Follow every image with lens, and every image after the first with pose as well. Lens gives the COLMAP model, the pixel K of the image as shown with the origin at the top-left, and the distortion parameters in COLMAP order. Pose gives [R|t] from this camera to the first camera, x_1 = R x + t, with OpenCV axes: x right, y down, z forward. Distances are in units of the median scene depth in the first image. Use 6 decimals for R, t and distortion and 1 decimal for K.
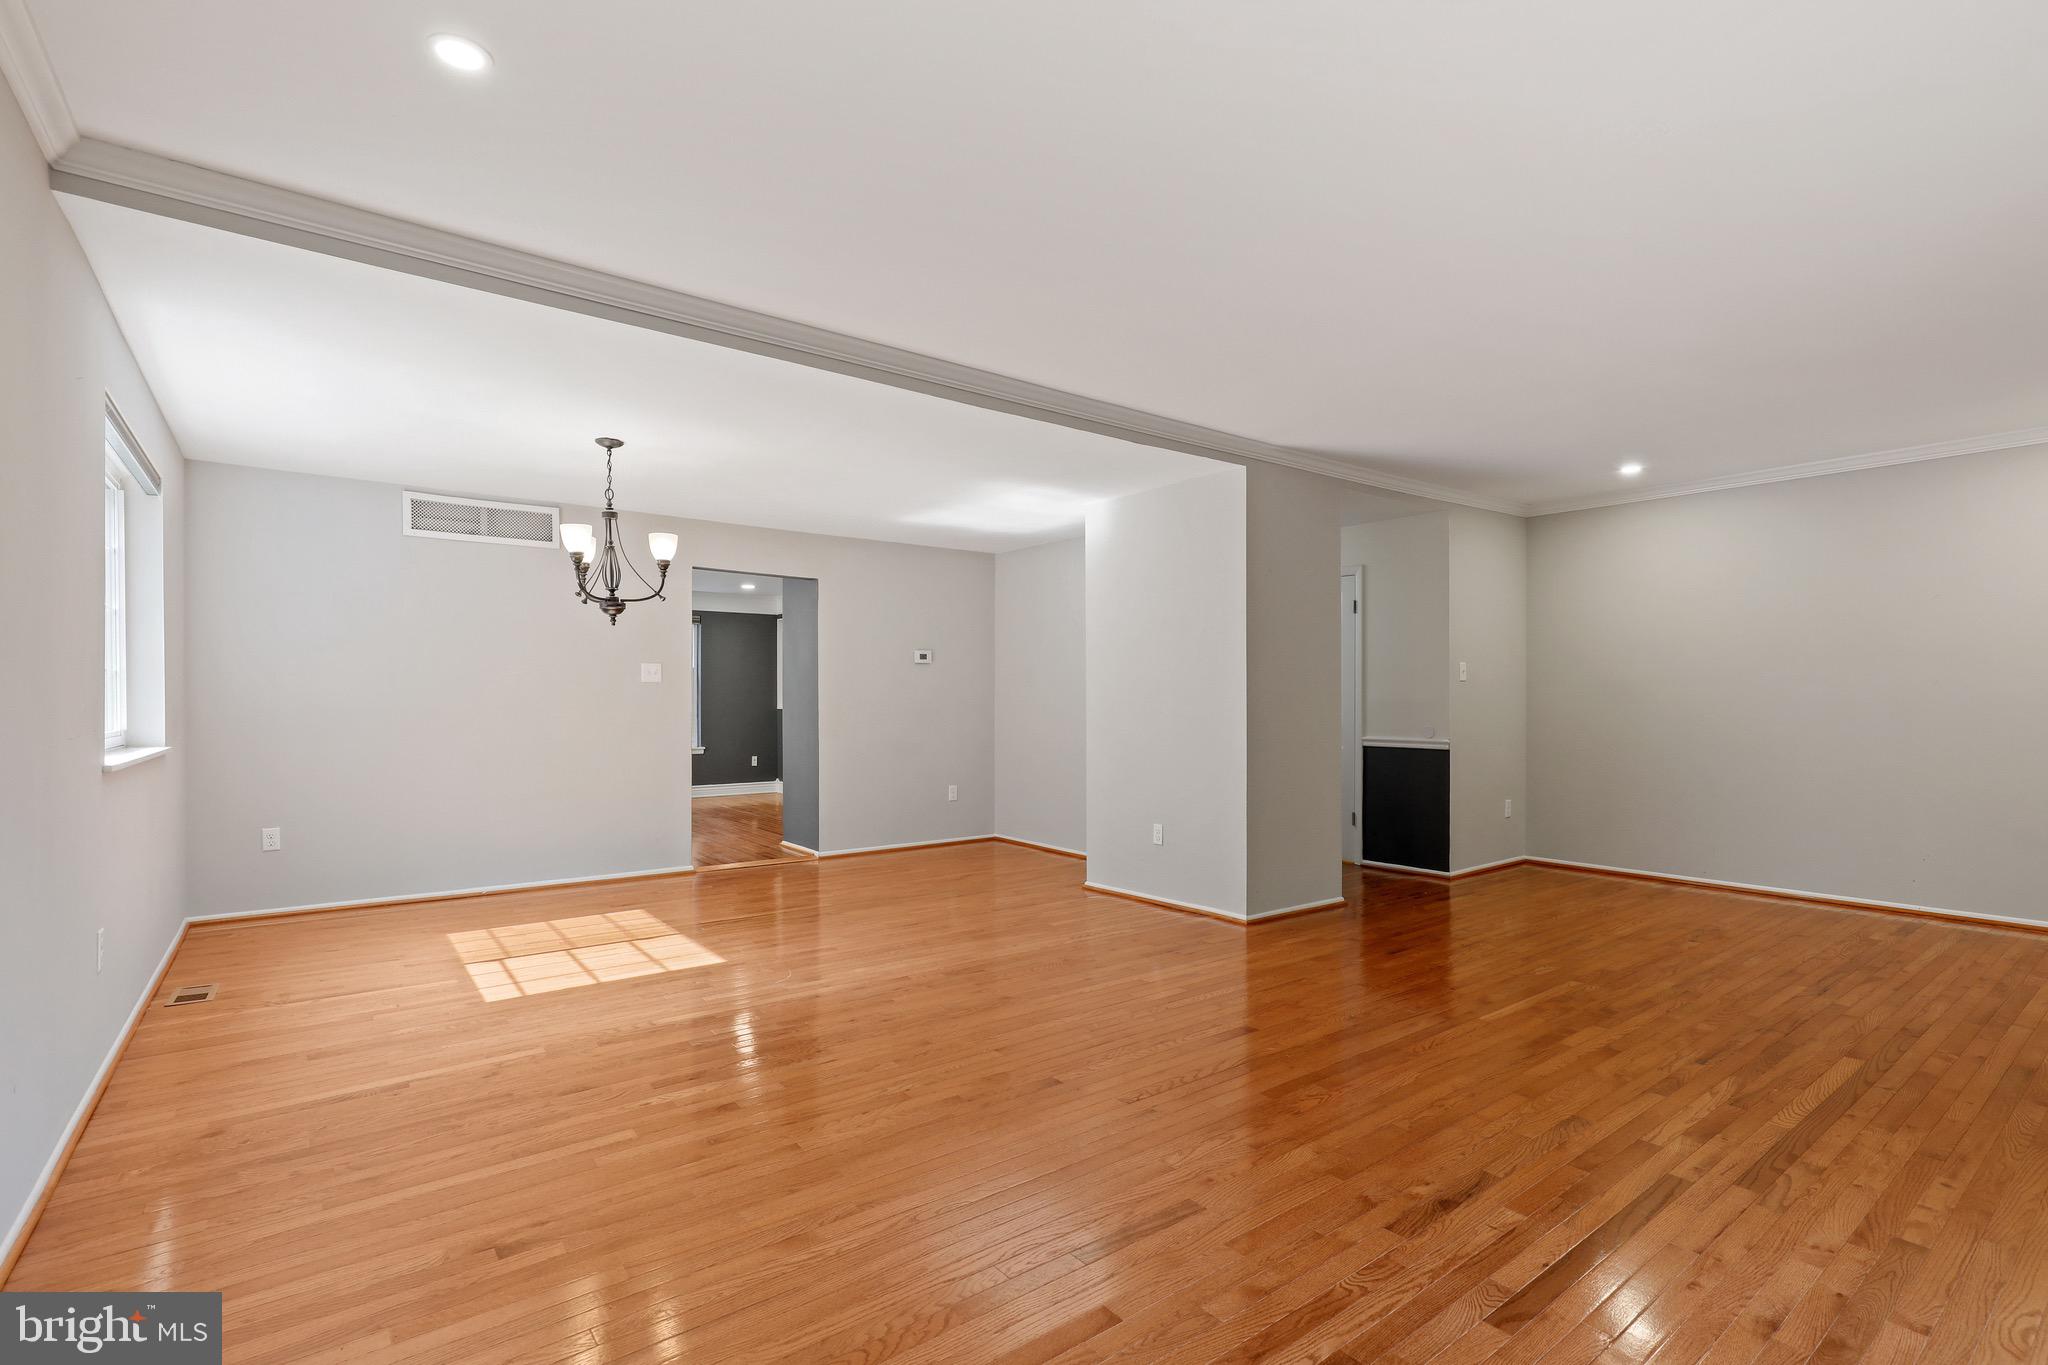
lens RADIAL K [[945.0, 0, 1059.1], [0, 945.0, 698.6], [0, 0, 1]] dist [-0.002289, 0.000012]
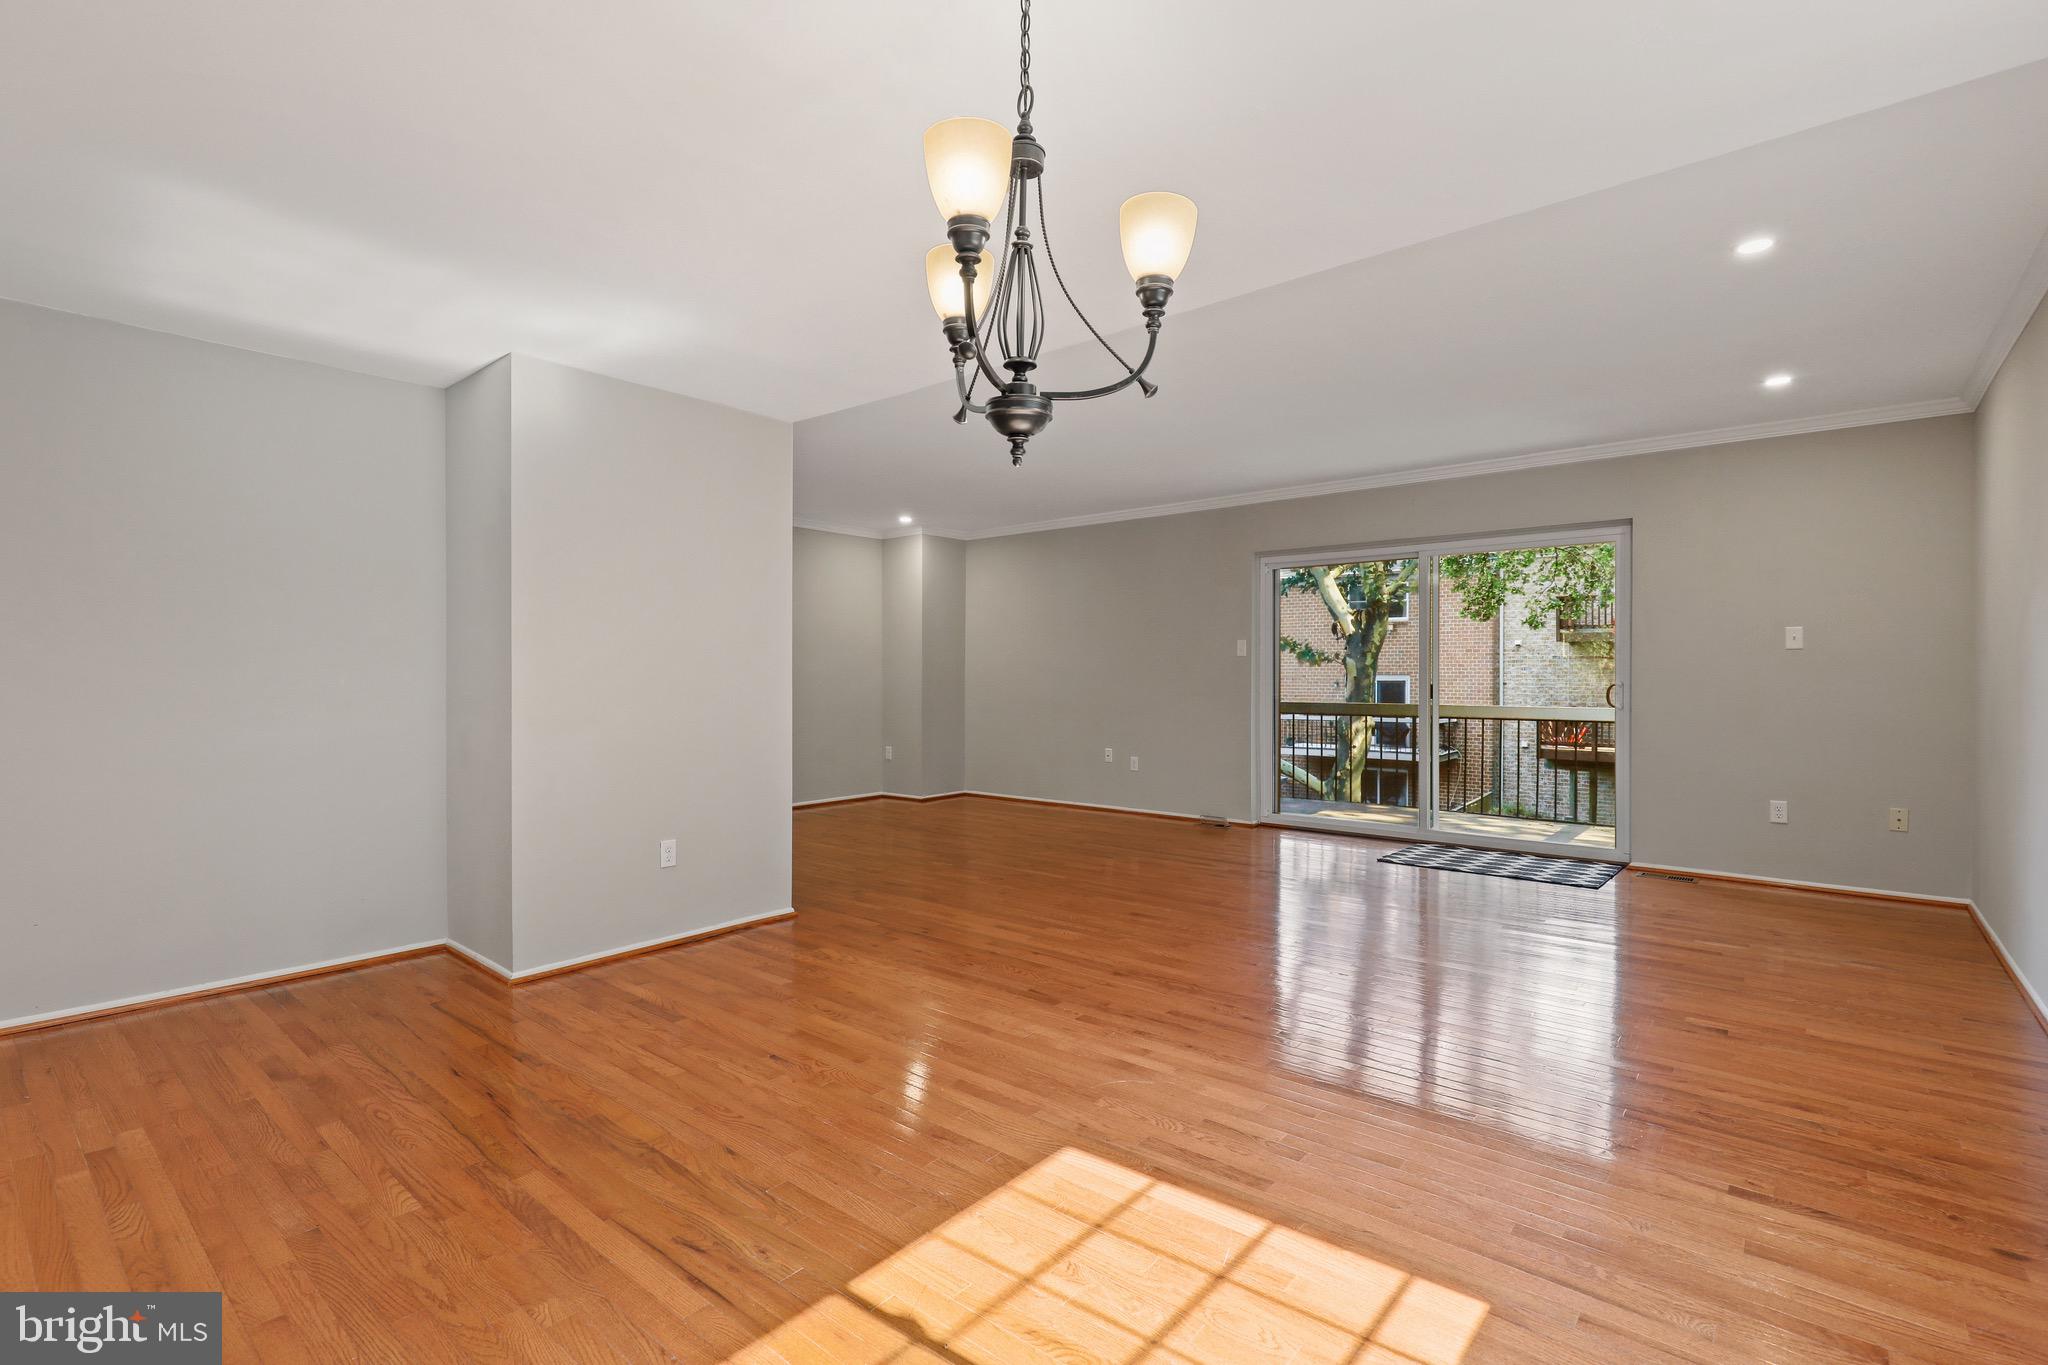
lens RADIAL K [[952.3, 0, 1023.1], [0, 952.3, 673.5], [0, 0, 1]] dist [-0.010938, 0.003905]
pose [[-0.193419, 0.006422, 0.981095, -0.955605], [-0.001714, 0.999975, -0.006883, 0.013193], [-0.981115, -0.003012, -0.193404, 1.229628]]
